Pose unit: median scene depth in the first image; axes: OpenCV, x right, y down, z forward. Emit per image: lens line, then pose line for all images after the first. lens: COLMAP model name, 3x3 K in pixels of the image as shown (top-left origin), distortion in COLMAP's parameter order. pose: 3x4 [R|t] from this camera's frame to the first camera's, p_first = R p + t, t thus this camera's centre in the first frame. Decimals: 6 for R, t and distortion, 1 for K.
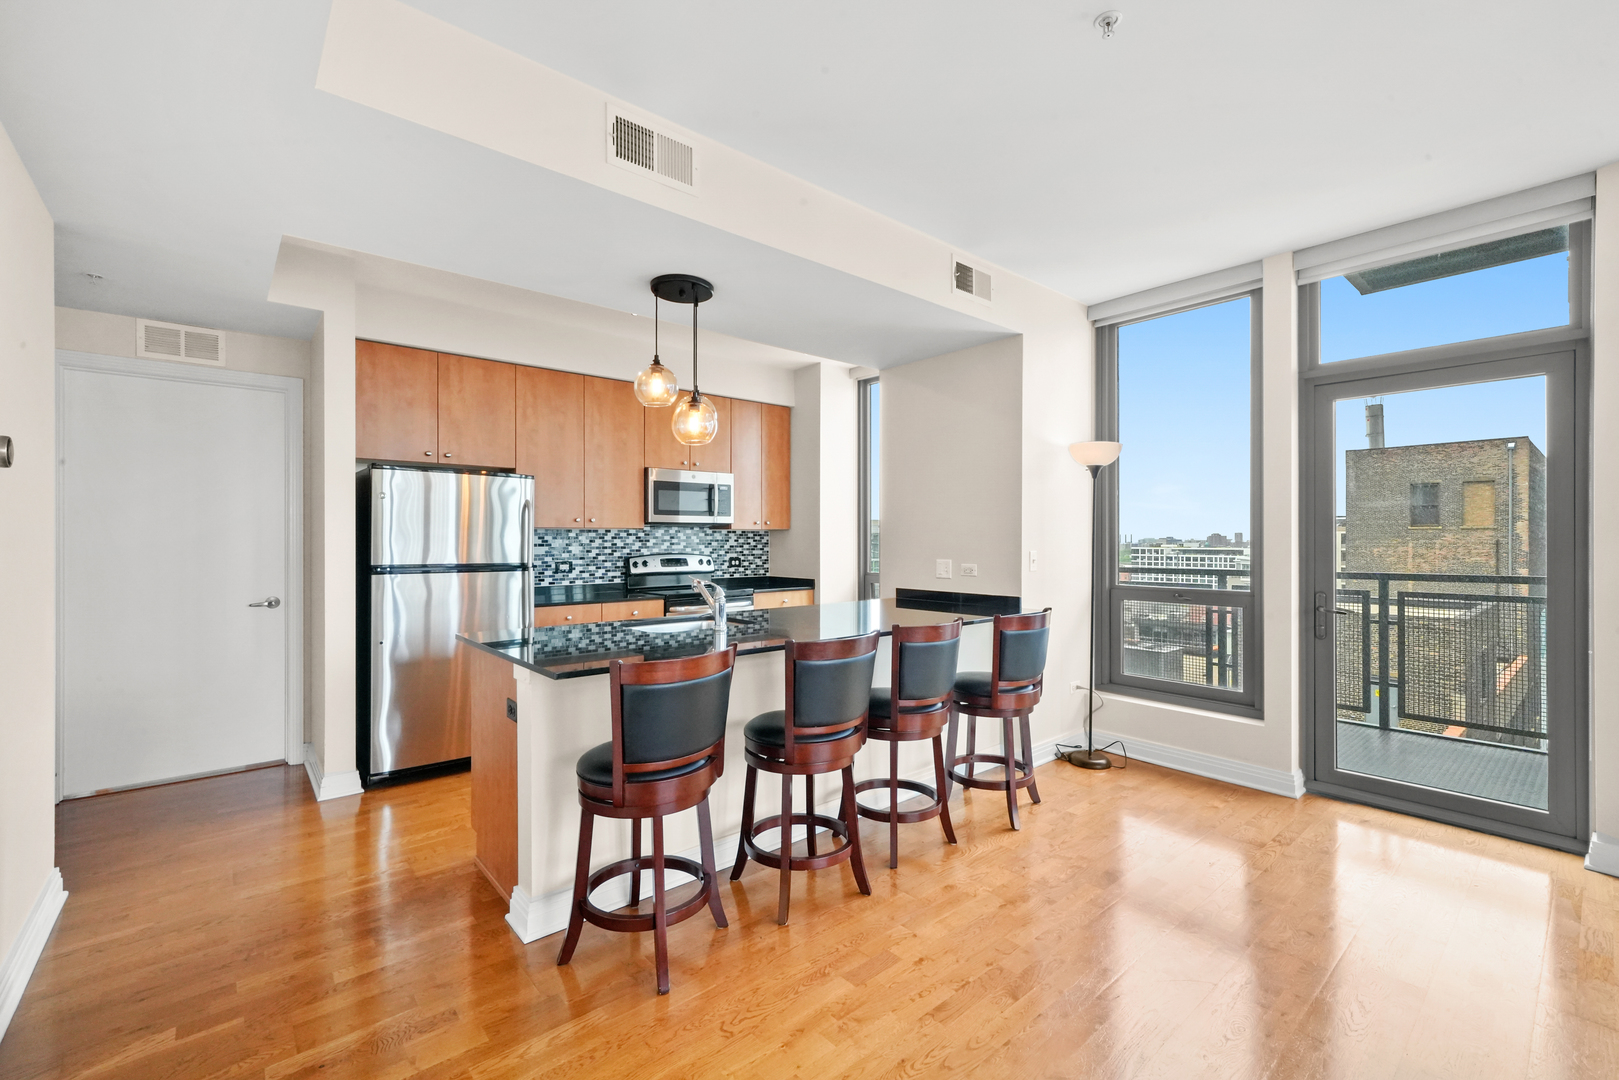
lens RADIAL K [[690.0, 0, 807.1], [0, 690.0, 543.0], [0, 0, 1]] dist [0.000645, 0.000184]
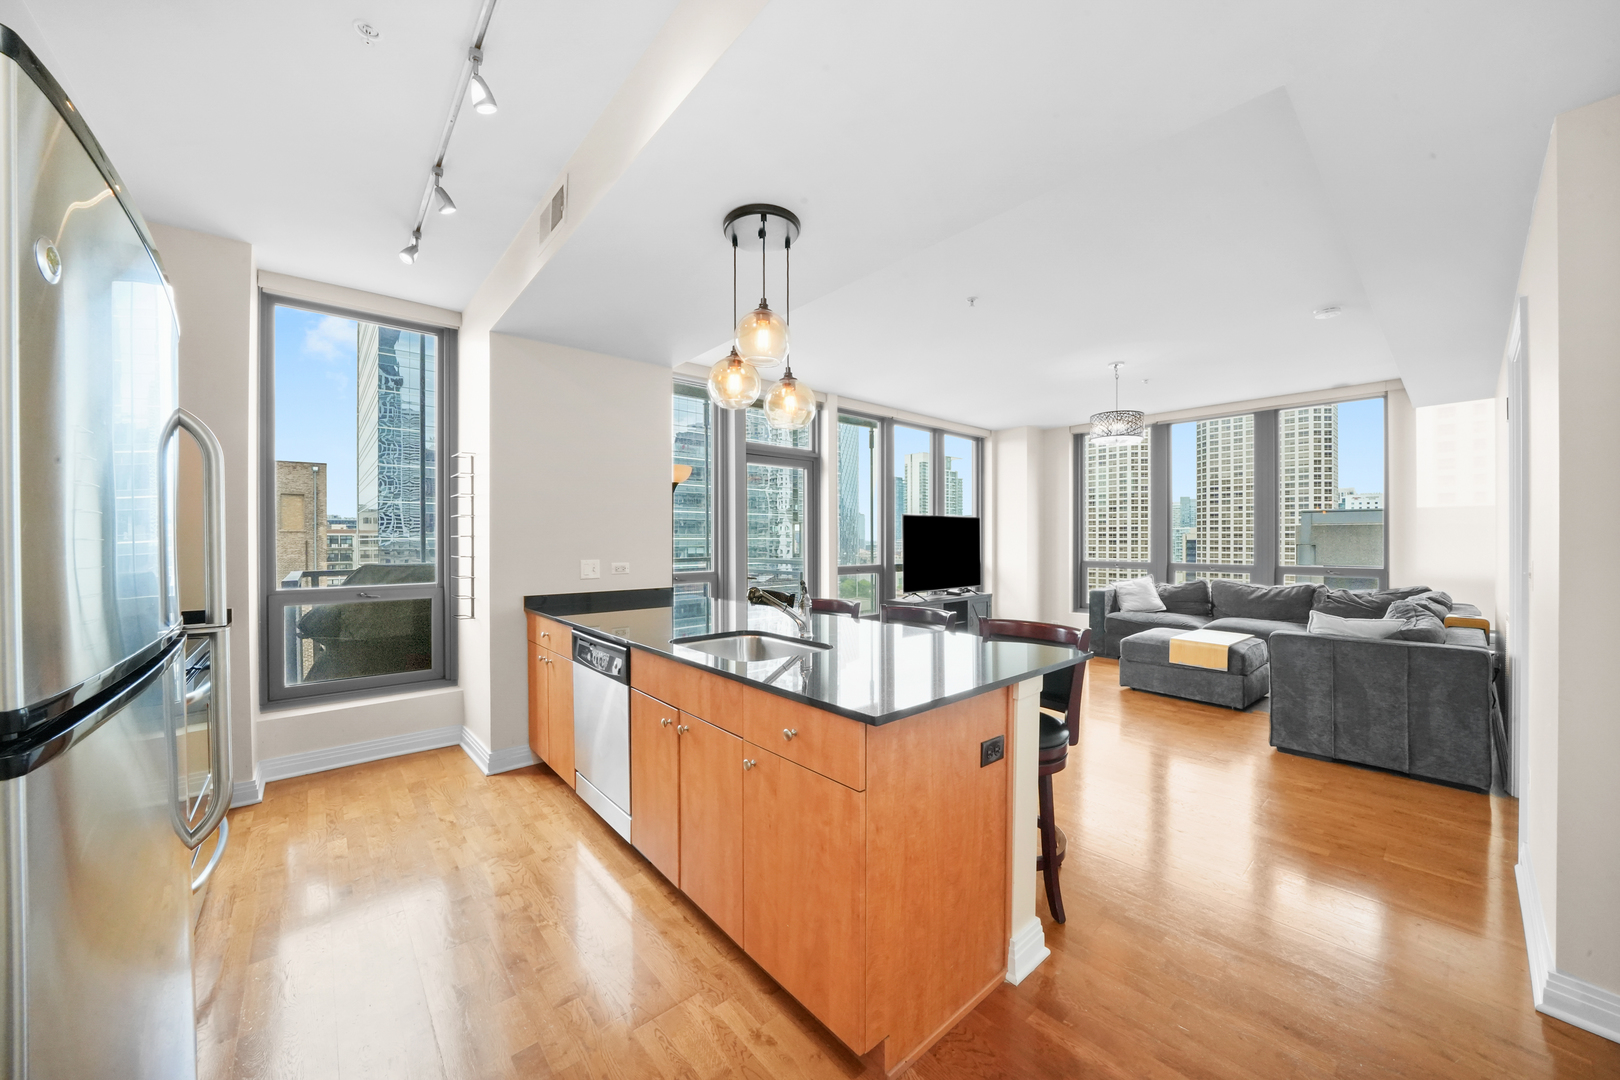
lens RADIAL K [[577.5, 0, 806.0], [0, 577.5, 538.6], [0, 0, 1]] dist [-0.028199, 0.006029]
pose [[-0.001092, 0.000482, 0.999999, -0.492649], [0.008130, 0.999967, -0.000473, -0.002817], [-0.999966, 0.008130, -0.001096, 0.551113]]
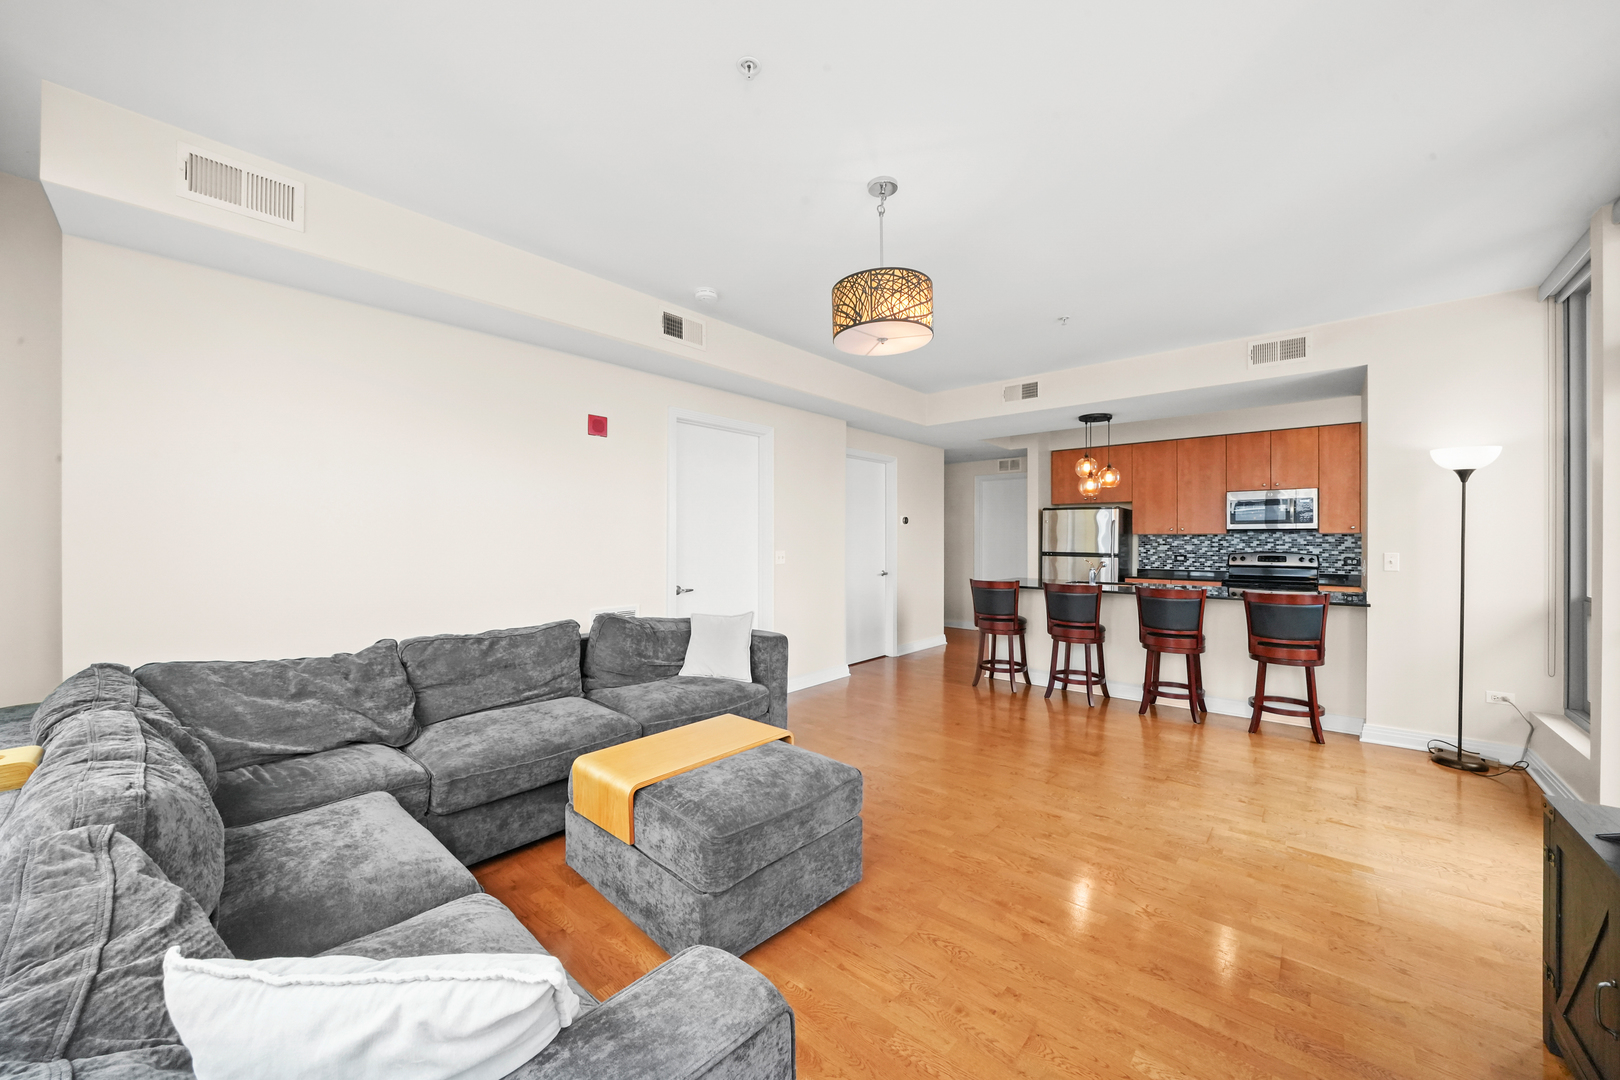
lens RADIAL K [[599.9, 0, 815.5], [0, 599.9, 540.2], [0, 0, 1]] dist [-0.000447, -0.000041]
pose [[0.157155, 0.001613, -0.987573, 0.830223], [-0.008921, 0.999960, 0.000213, 0.000101], [0.987534, 0.008776, 0.157164, -0.051656]]
